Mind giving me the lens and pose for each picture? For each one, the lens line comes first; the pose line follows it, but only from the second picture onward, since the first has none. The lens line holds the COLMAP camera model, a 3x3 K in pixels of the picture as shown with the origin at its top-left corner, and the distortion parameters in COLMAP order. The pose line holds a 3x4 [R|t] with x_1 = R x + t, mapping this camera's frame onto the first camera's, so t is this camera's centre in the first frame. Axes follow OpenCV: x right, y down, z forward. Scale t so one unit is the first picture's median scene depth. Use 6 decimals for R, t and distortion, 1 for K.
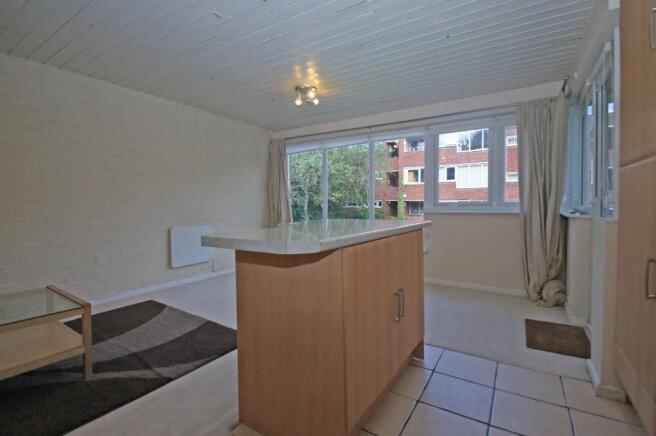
lens RADIAL K [[303.2, 0, 327.5], [0, 303.2, 206.5], [0, 0, 1]] dist [0.001088, -0.000119]
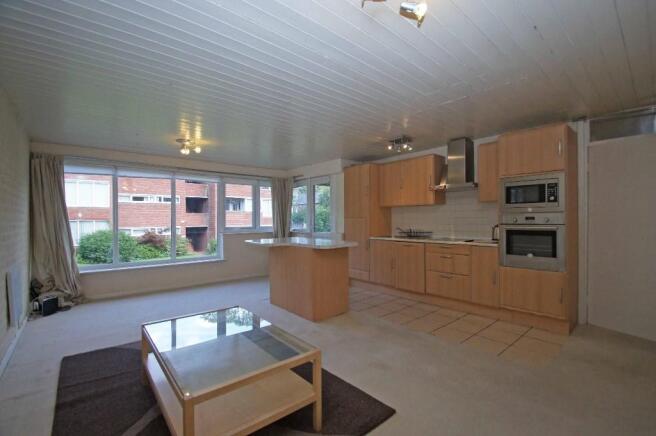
lens RADIAL K [[292.4, 0, 328.0], [0, 292.4, 218.0], [0, 0, 1]] dist [-0.002837, -0.000746]
pose [[0.292121, 0.006520, 0.956359, -1.115828], [0.017175, 0.999780, -0.012062, -0.045264], [-0.956227, 0.019949, 0.291945, 0.088766]]
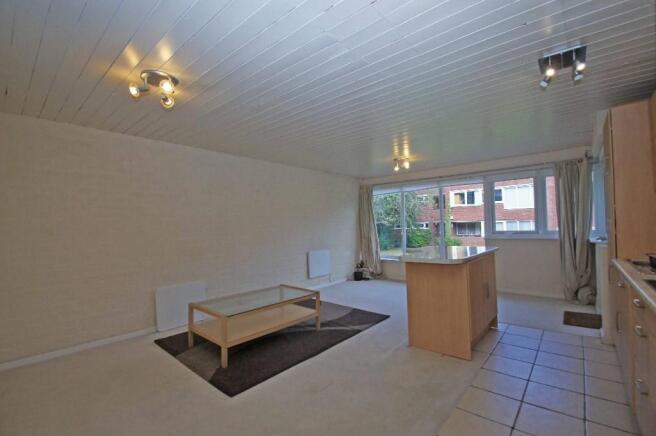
lens RADIAL K [[292.4, 0, 328.0], [0, 292.4, 218.0], [0, 0, 1]] dist [-0.002837, -0.000746]
pose [[0.990359, -0.025326, -0.136190, -0.255248], [0.020809, 0.999188, -0.034491, -0.055352], [0.136953, 0.031325, 0.990082, -0.518738]]
